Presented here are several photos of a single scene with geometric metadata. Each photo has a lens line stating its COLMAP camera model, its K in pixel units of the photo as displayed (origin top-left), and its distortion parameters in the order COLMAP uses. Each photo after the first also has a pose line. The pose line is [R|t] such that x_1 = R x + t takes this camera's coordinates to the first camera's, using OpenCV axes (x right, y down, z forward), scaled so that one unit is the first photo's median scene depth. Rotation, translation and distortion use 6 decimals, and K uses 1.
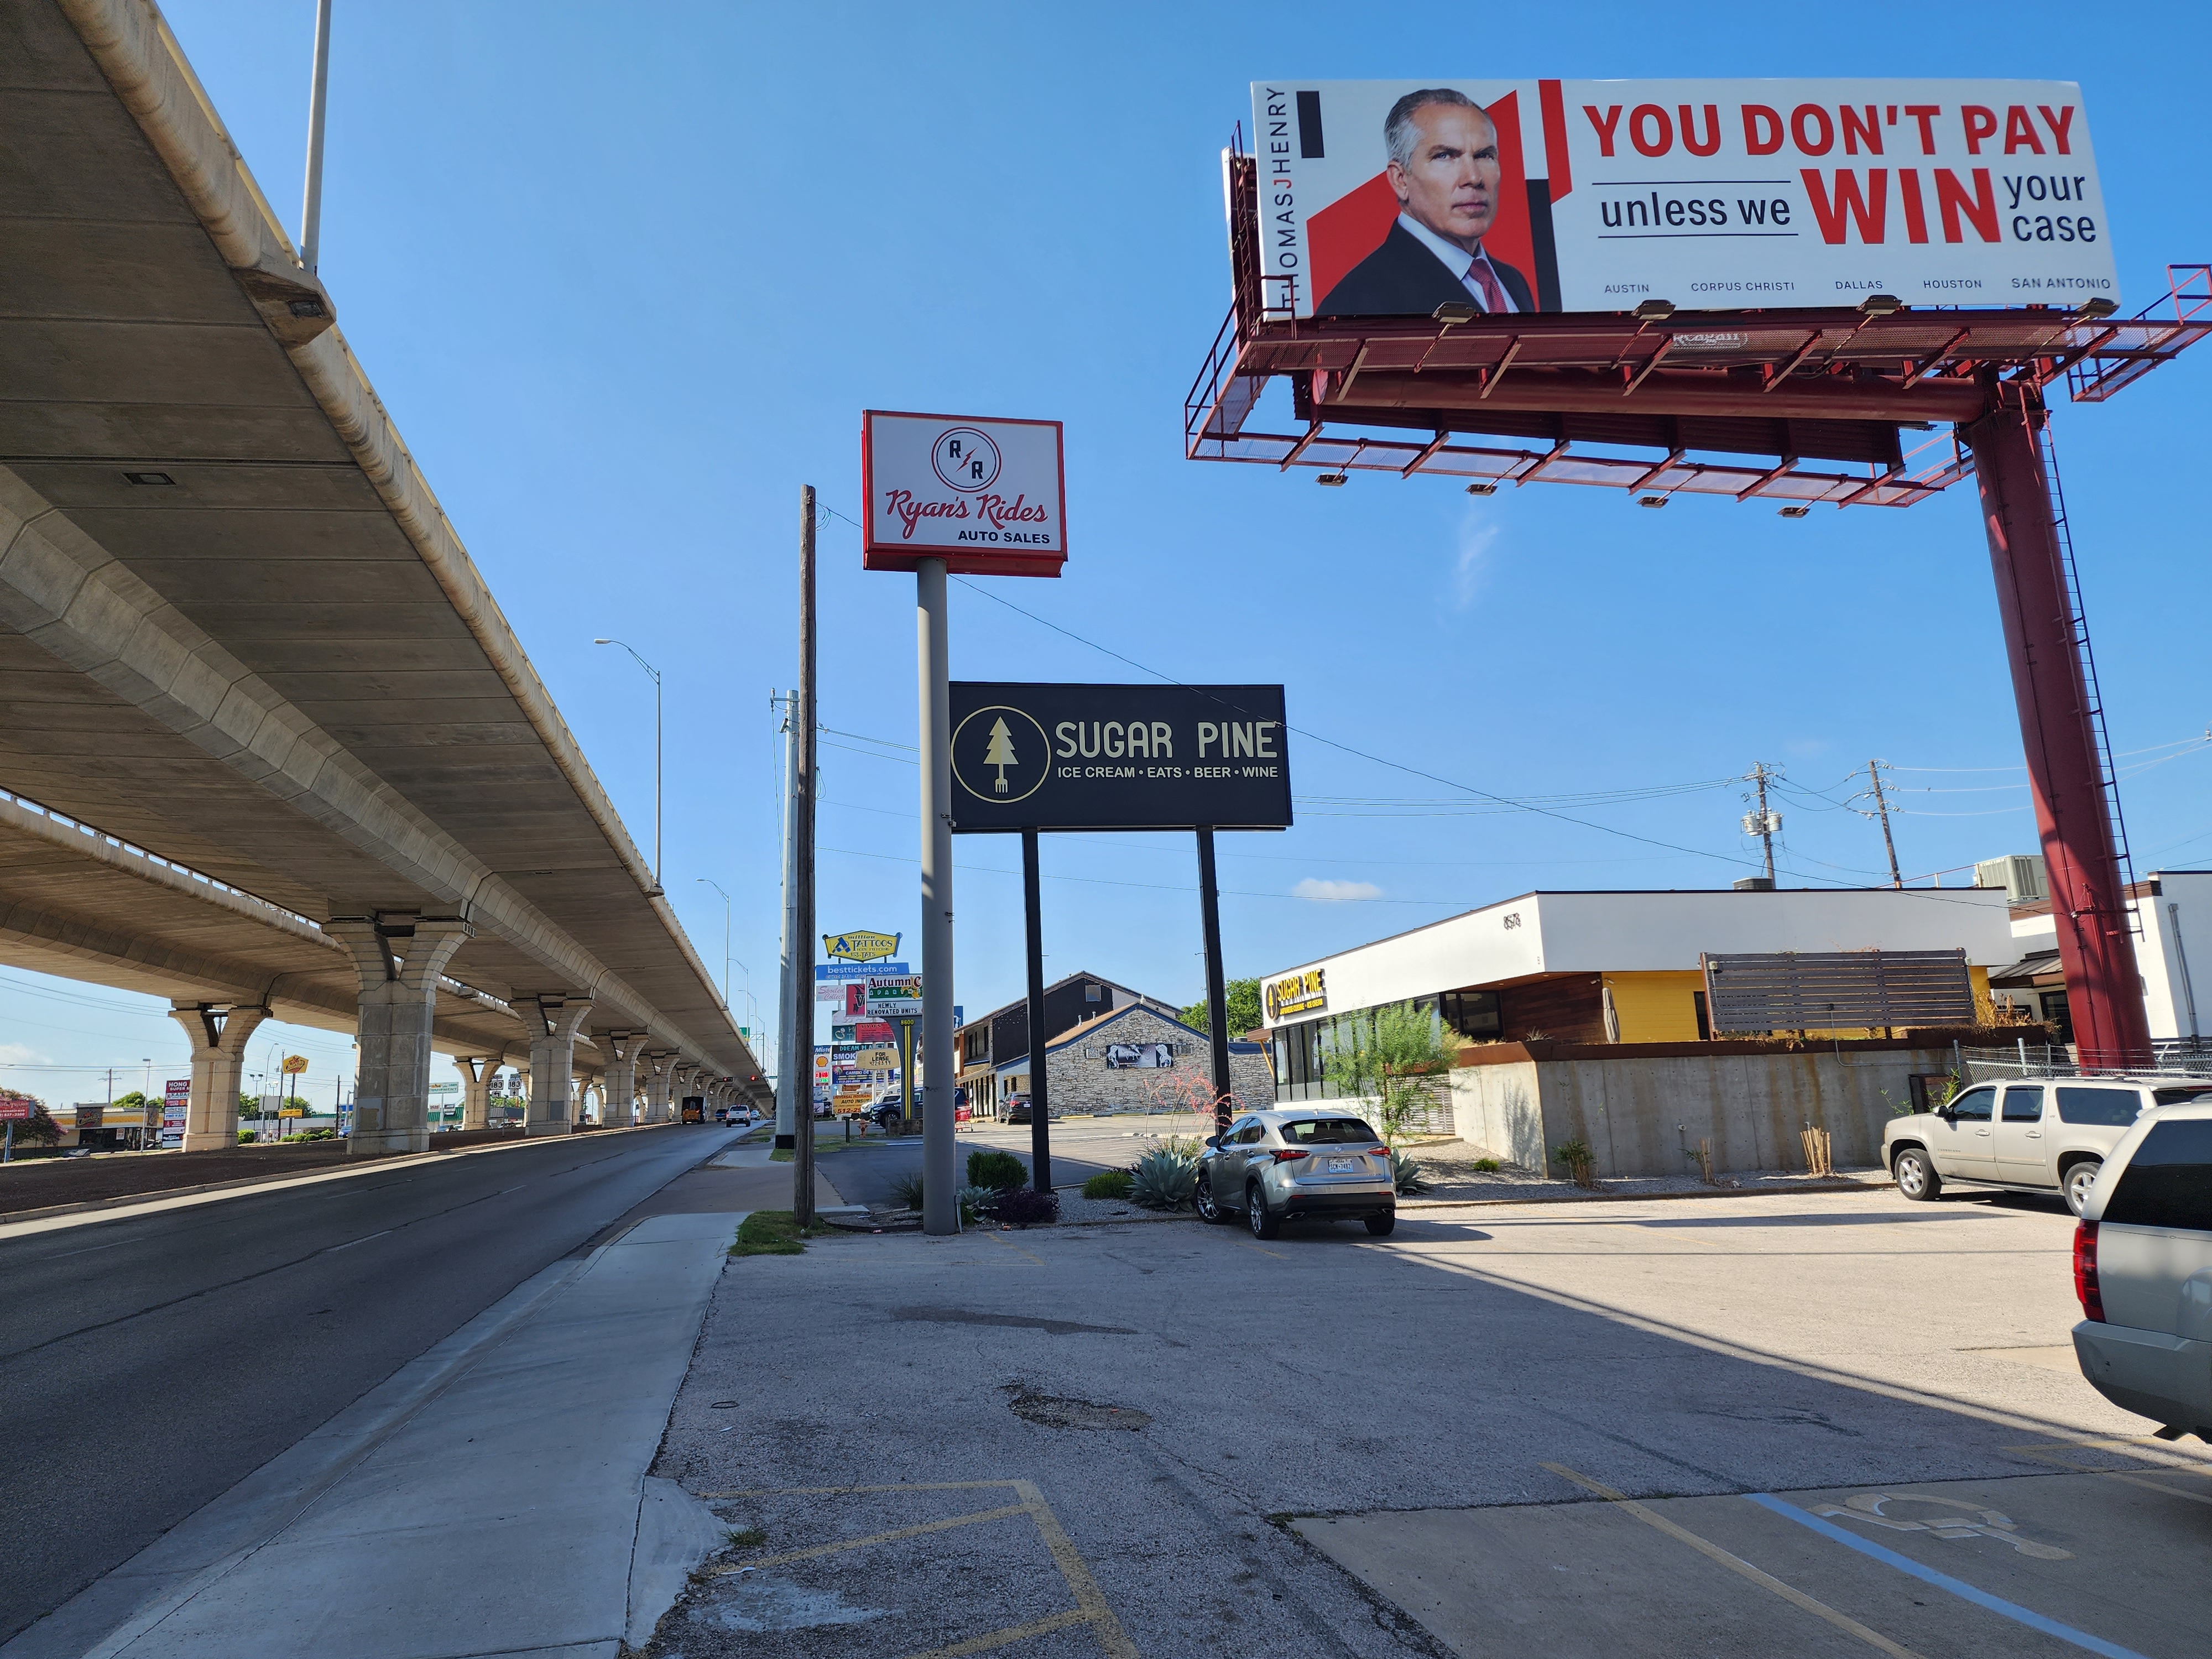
lens RADIAL K [[1494.9, 0, 1106.0], [0, 1494.9, 829.5], [0, 0, 1]] dist [0.176291, -0.190363]
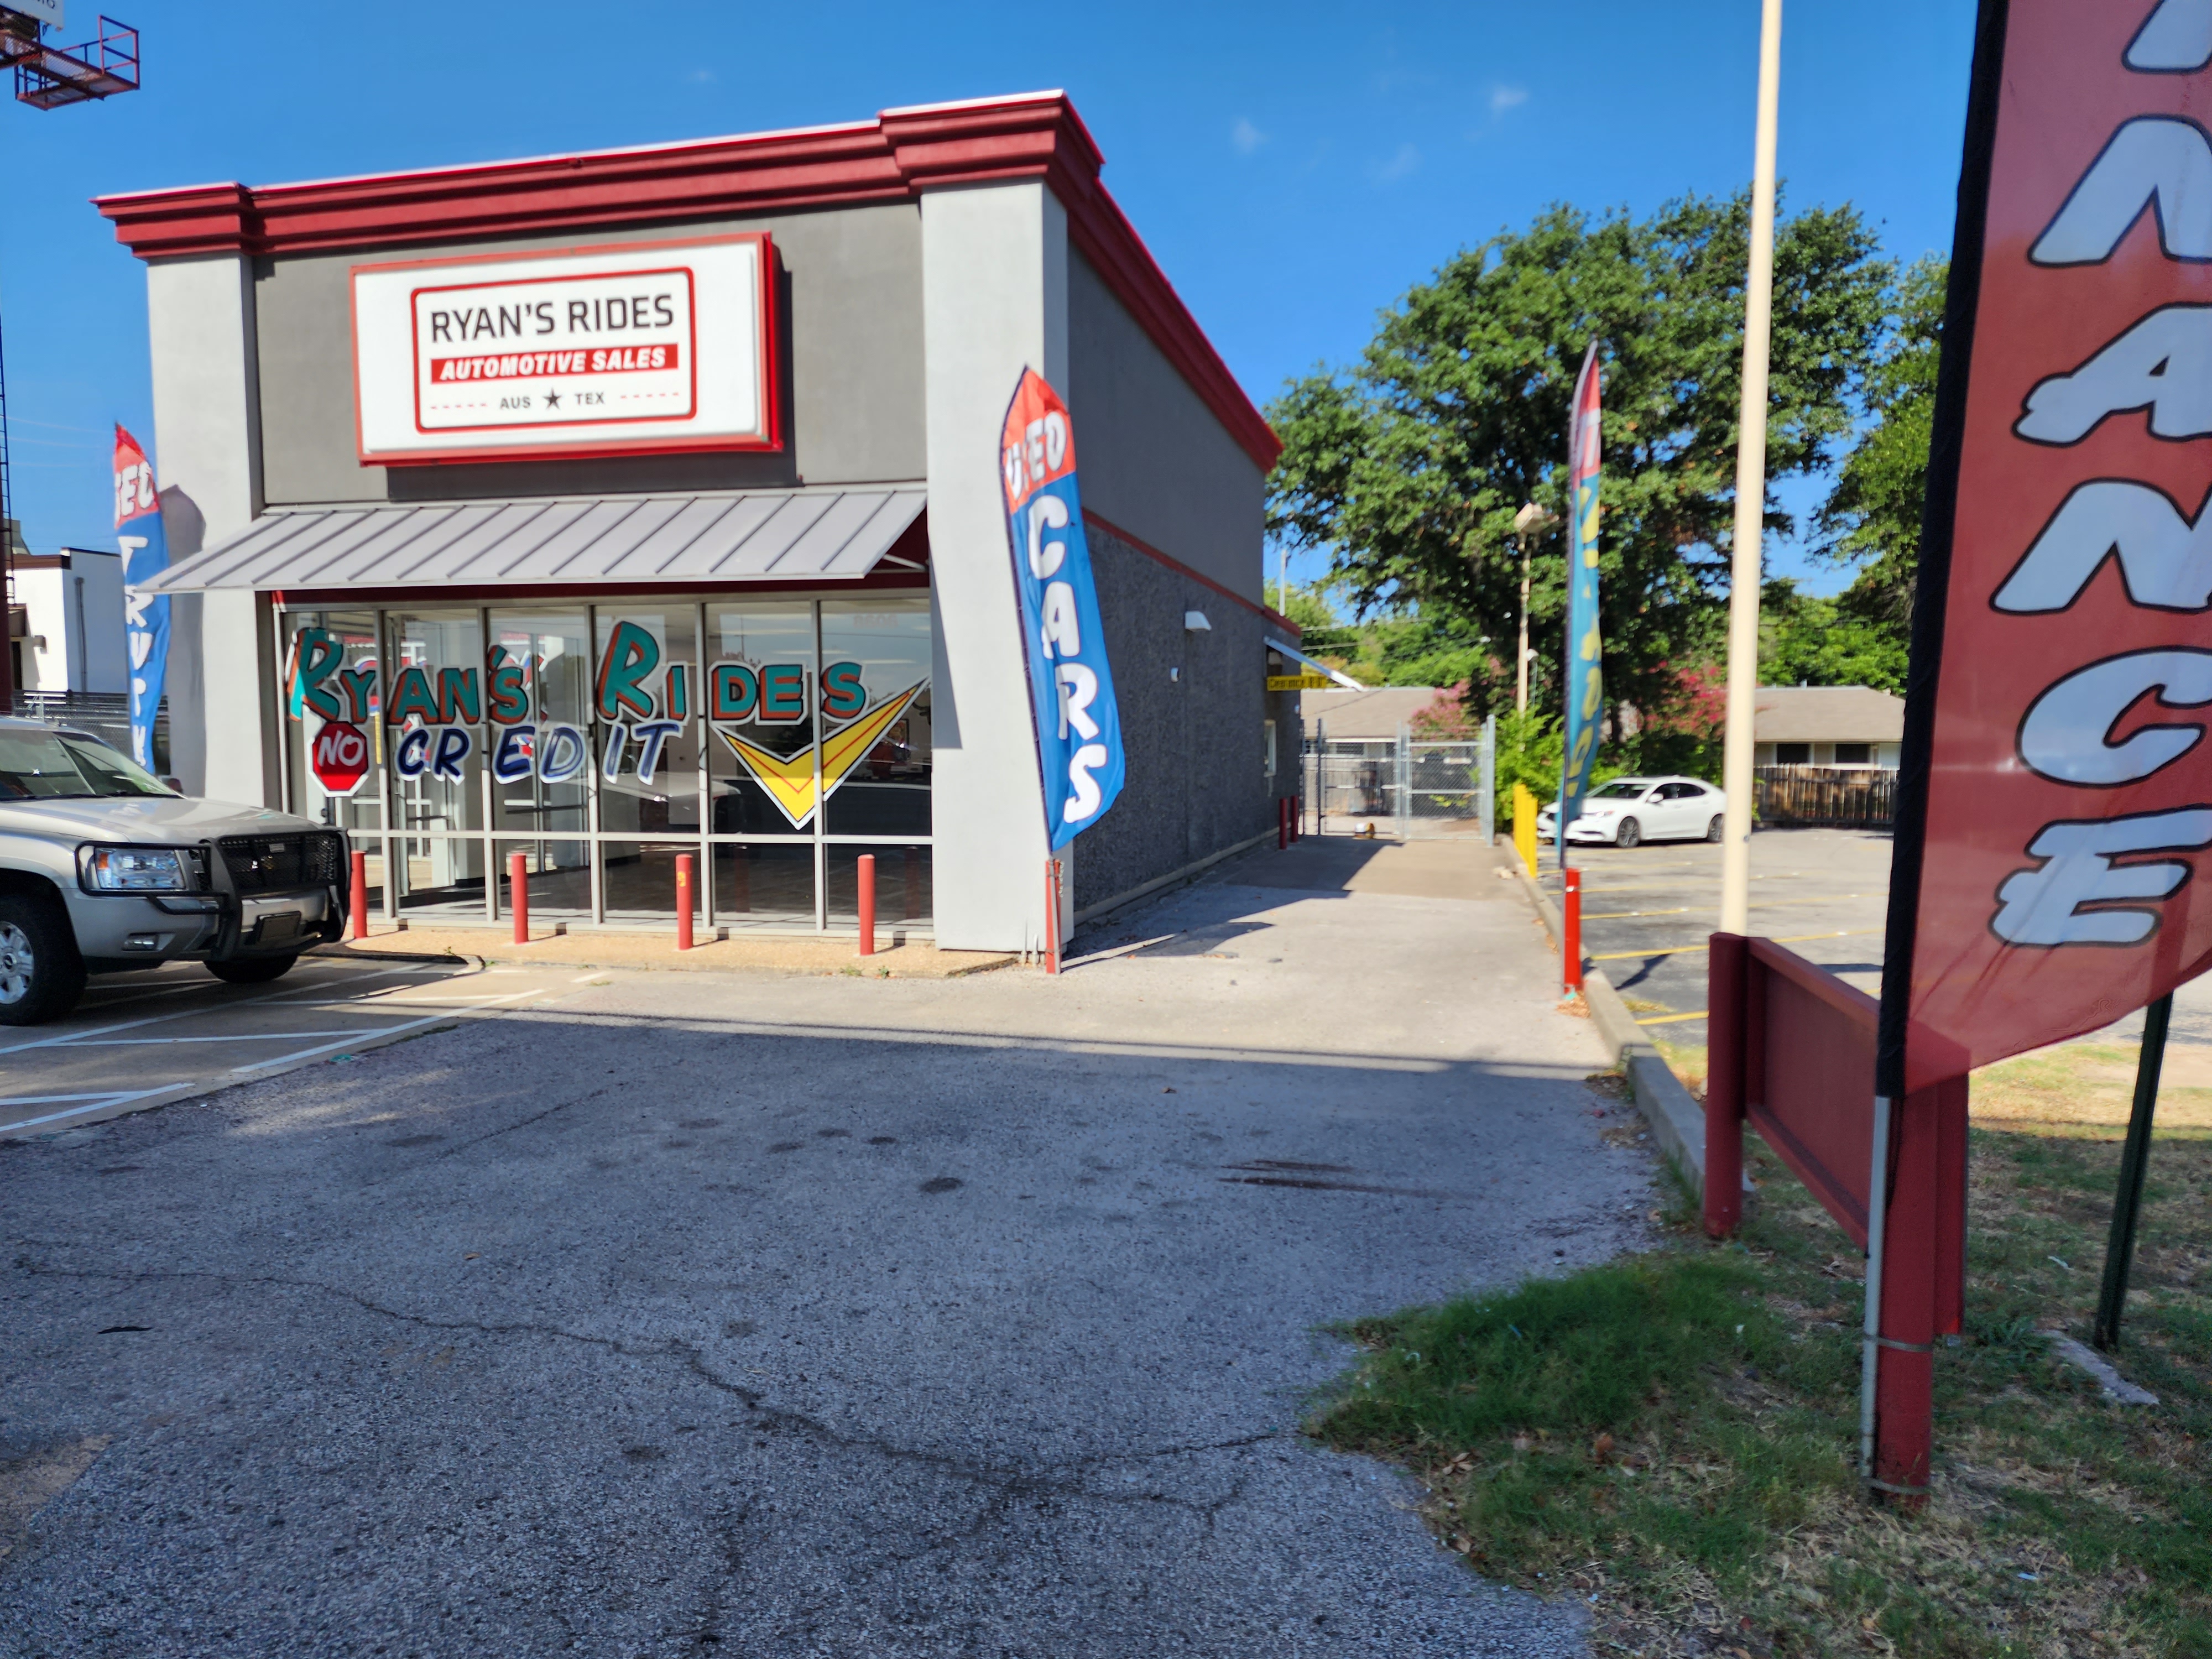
lens RADIAL K [[1501.0, 0, 1106.0], [0, 1501.0, 829.5], [0, 0, 1]] dist [0.097794, -0.082293]
pose [[0.447986, -0.010906, 0.893974, 0.002539], [-0.183174, 0.977594, 0.103717, -0.031940], [-0.875075, -0.210217, 0.435951, -0.233304]]
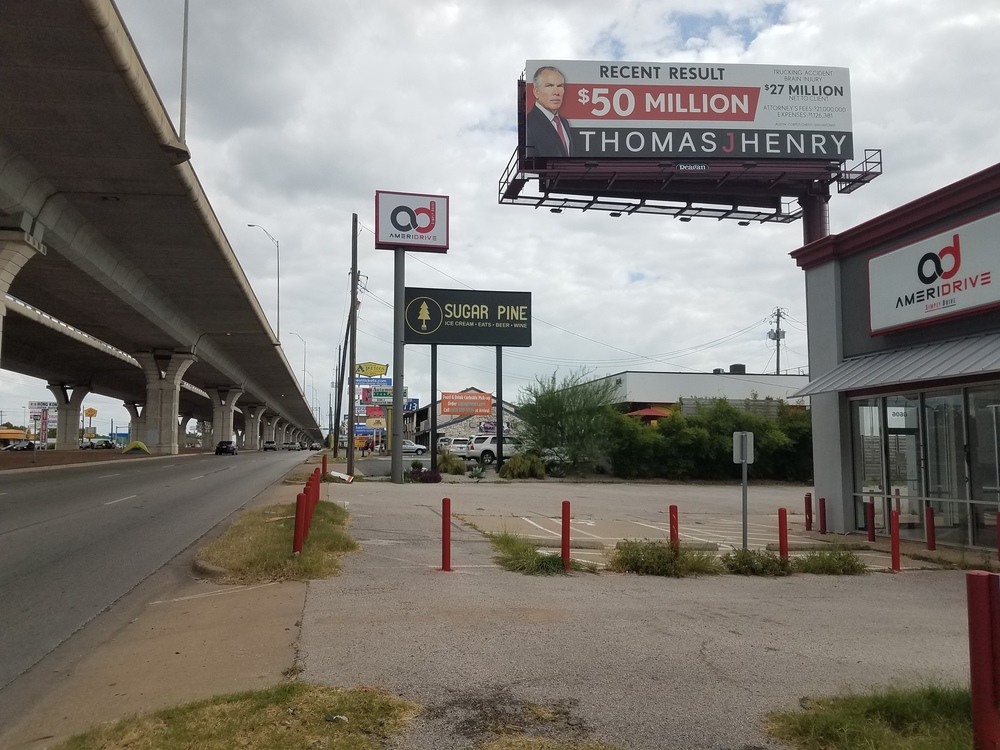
lens RADIAL K [[793.2, 0, 493.9], [0, 793.2, 387.0], [0, 0, 1]] dist [0.282041, -0.481381]
pose [[0.999156, 0.040787, -0.004863, 0.066473], [-0.040090, 0.994105, 0.100734, -0.070155], [0.008943, -0.100454, 0.994902, -0.433446]]
